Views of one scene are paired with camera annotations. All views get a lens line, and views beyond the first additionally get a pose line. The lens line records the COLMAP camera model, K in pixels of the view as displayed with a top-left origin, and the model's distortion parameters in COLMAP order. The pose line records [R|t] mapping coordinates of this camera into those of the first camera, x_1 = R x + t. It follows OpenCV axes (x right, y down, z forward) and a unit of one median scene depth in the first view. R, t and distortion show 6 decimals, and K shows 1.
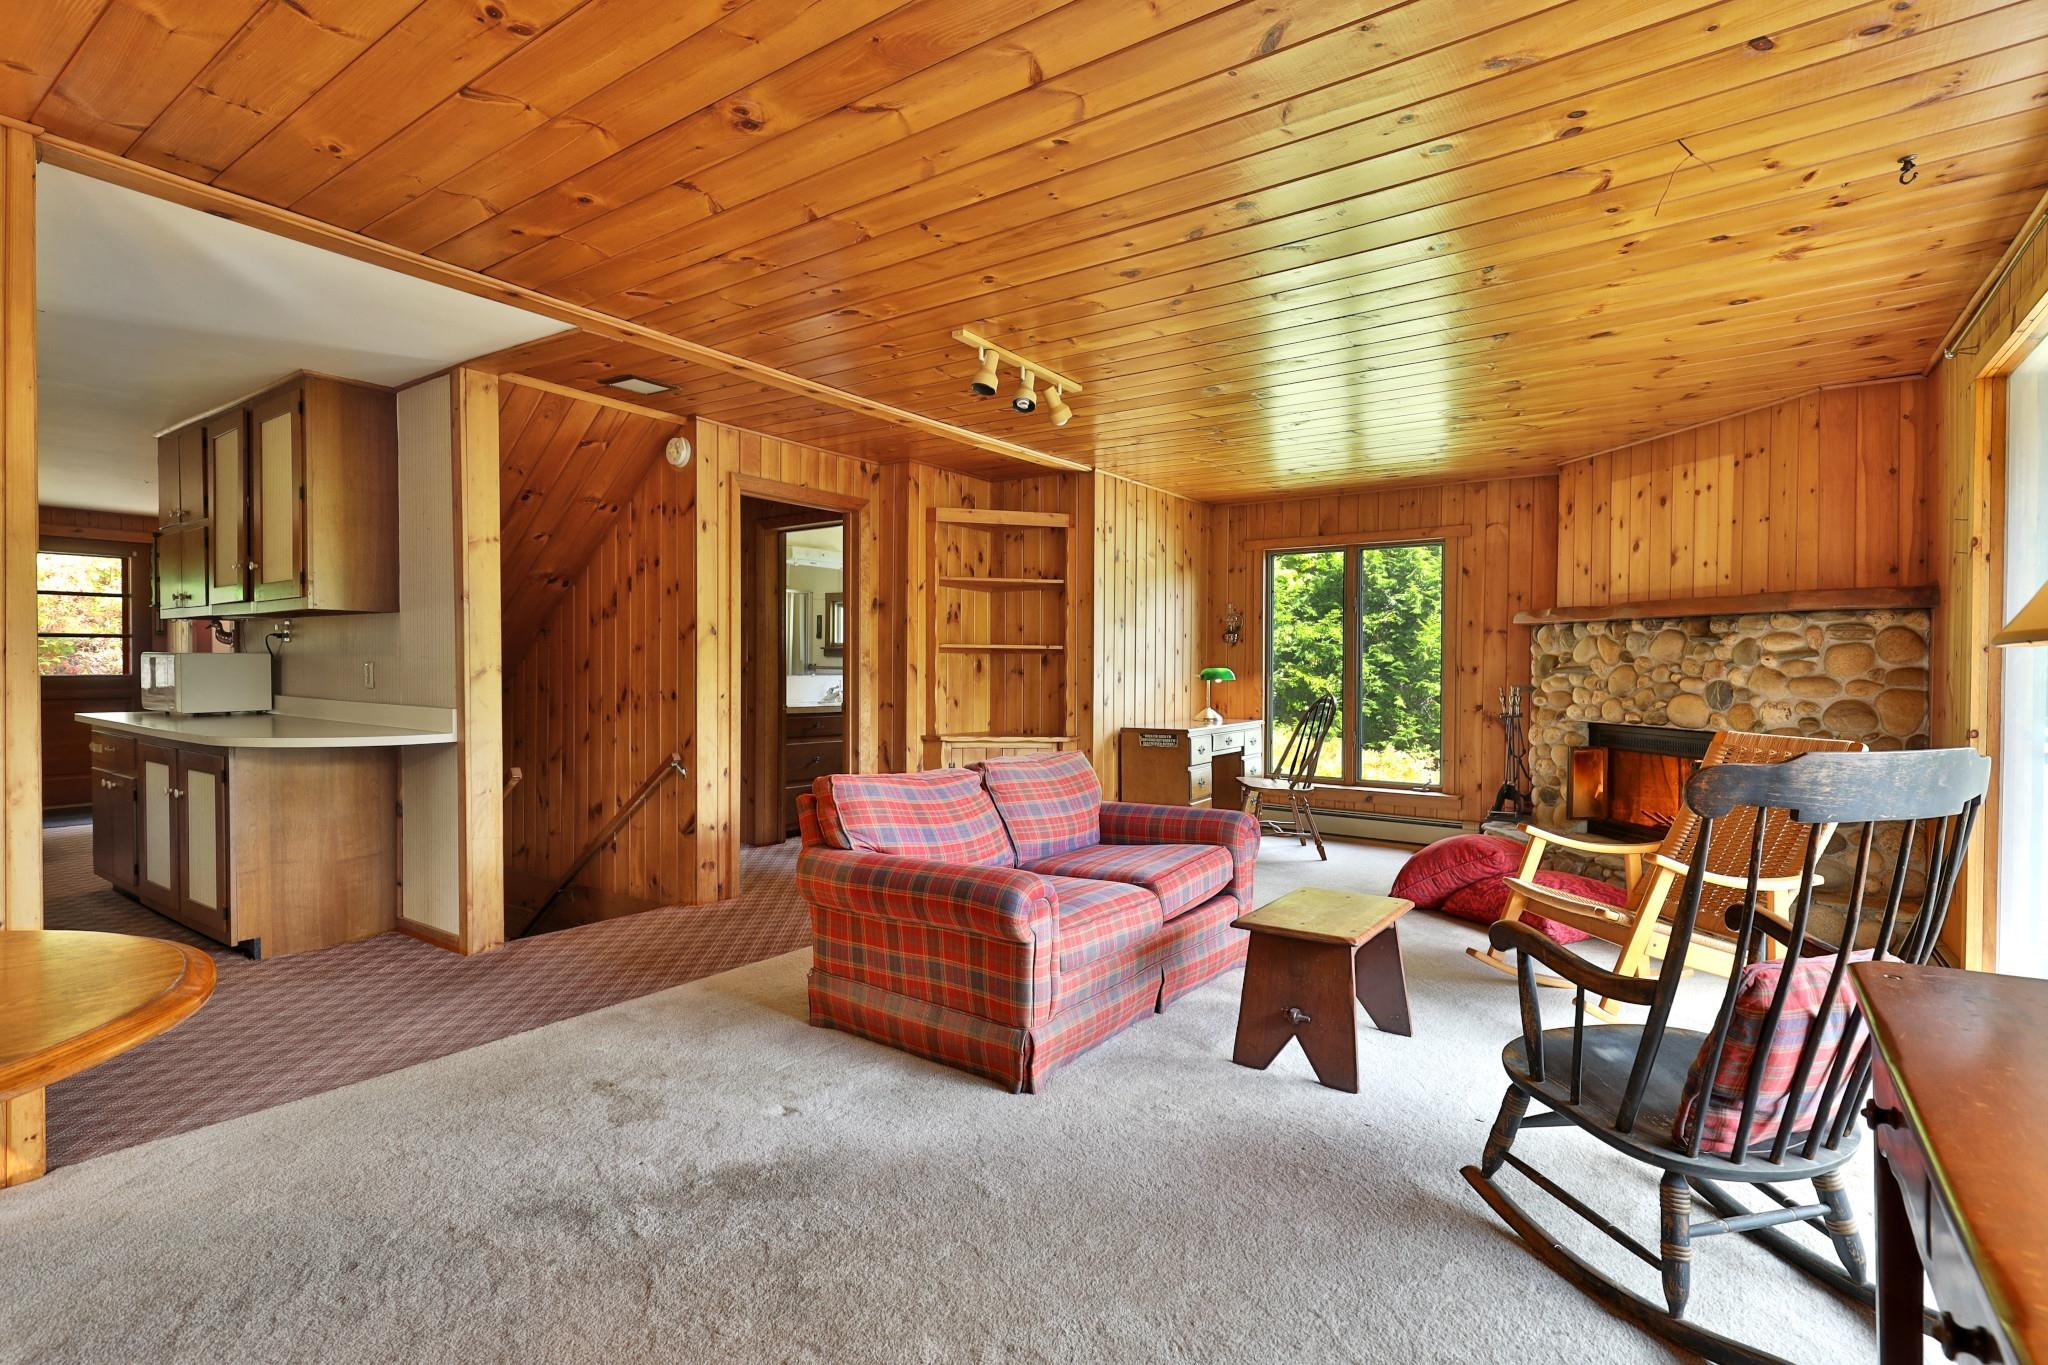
lens RADIAL K [[982.3, 0, 1030.4], [0, 982.3, 682.4], [0, 0, 1]] dist [0.000637, -0.000379]
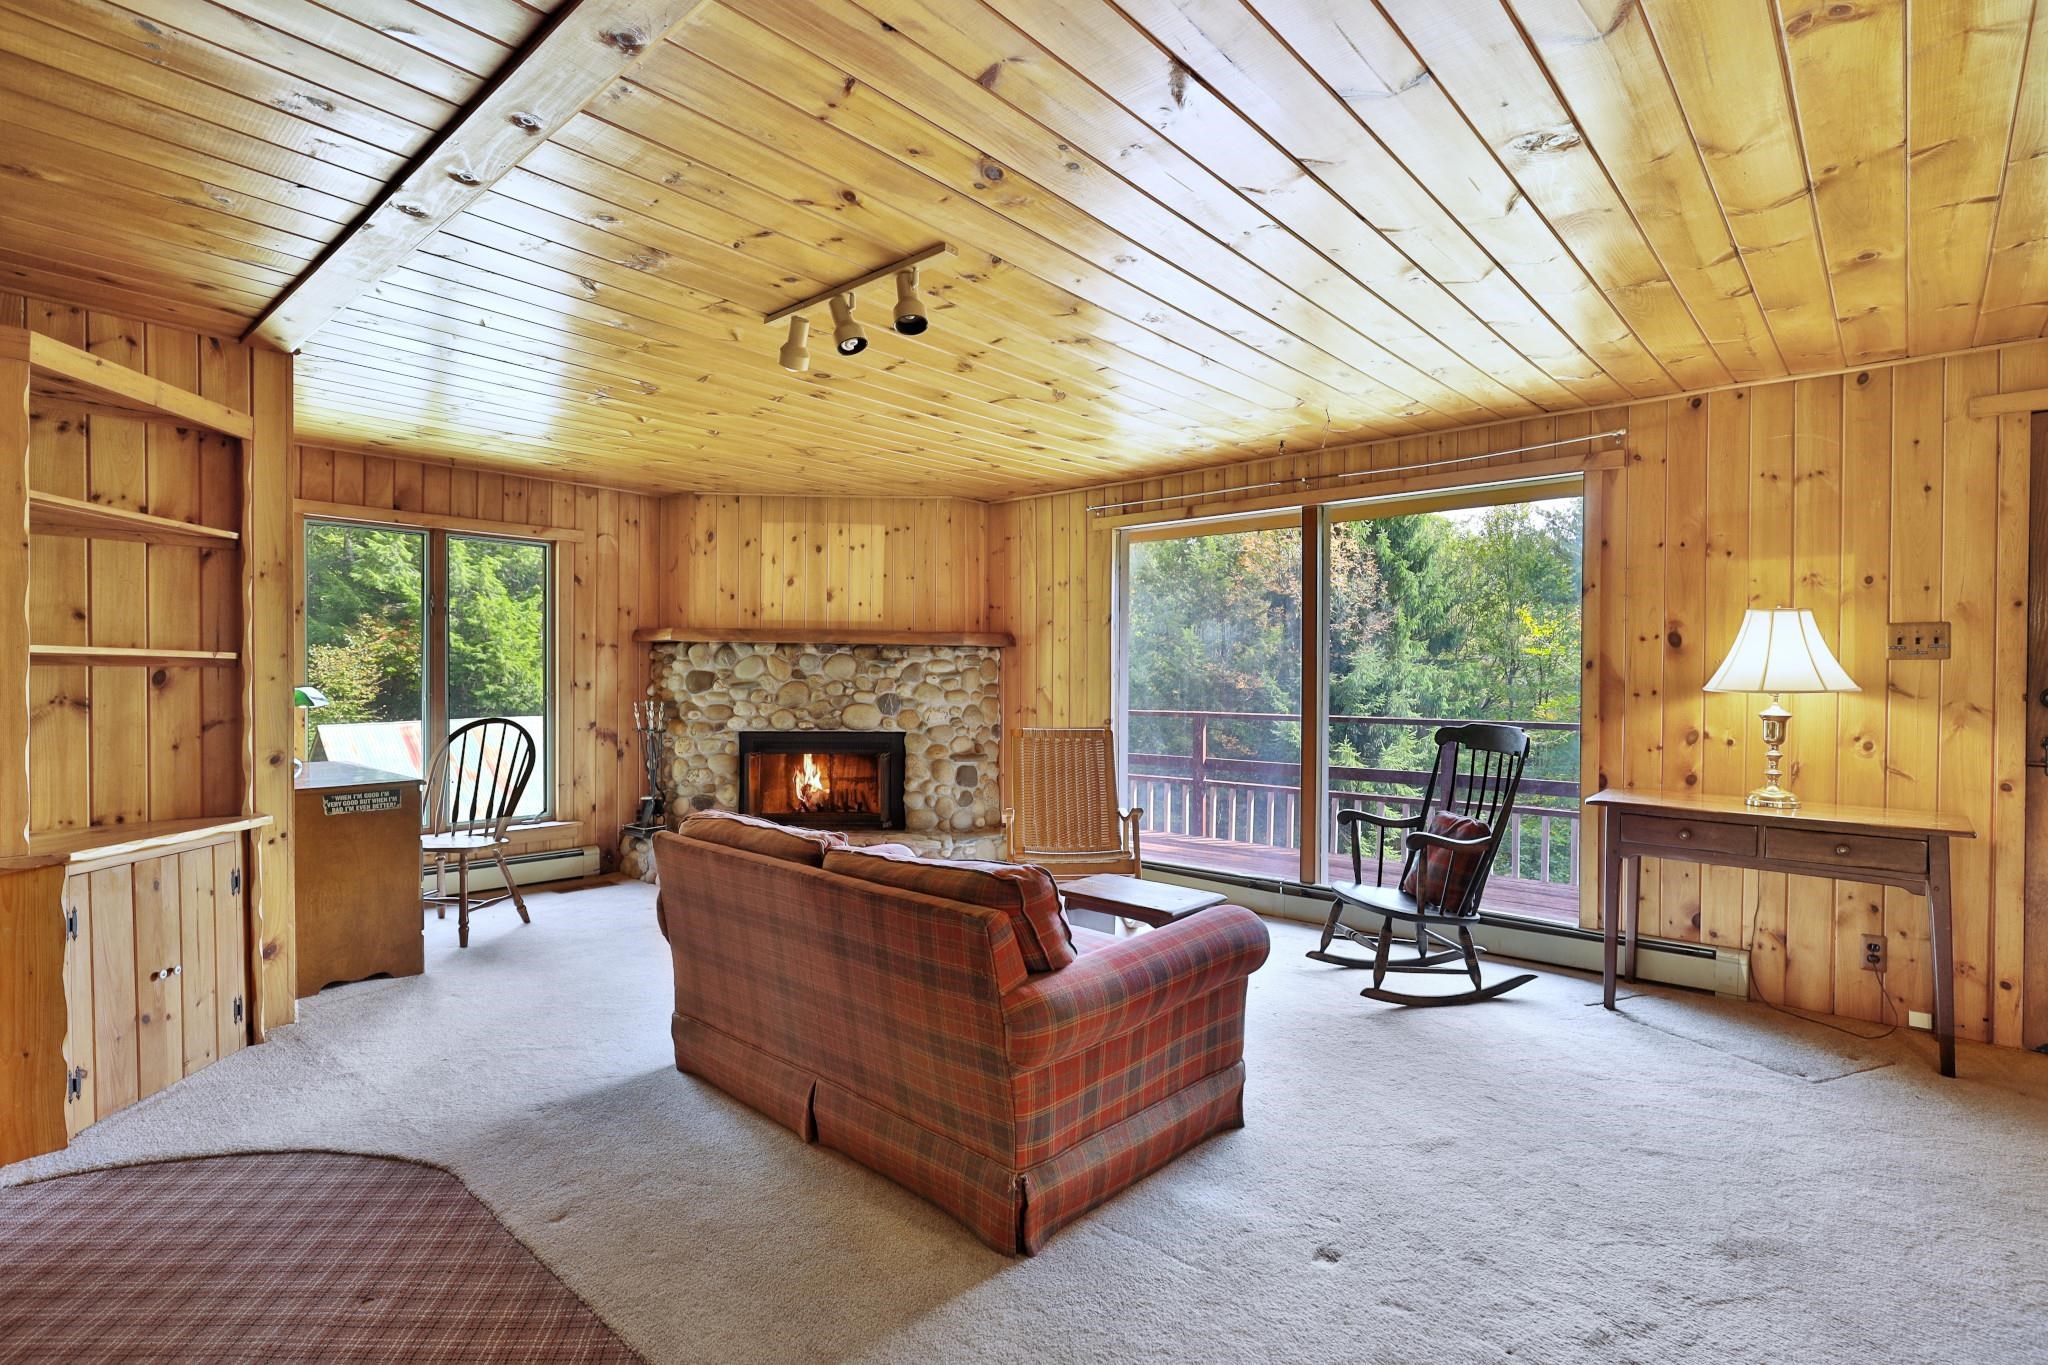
lens RADIAL K [[982.3, 0, 1032.4], [0, 982.3, 685.6], [0, 0, 1]] dist [0.000637, -0.000379]
pose [[0.110728, -0.014364, 0.993747, -0.554266], [0.010611, 0.999856, 0.013270, -0.025505], [-0.993794, 0.009075, 0.110865, 0.592424]]
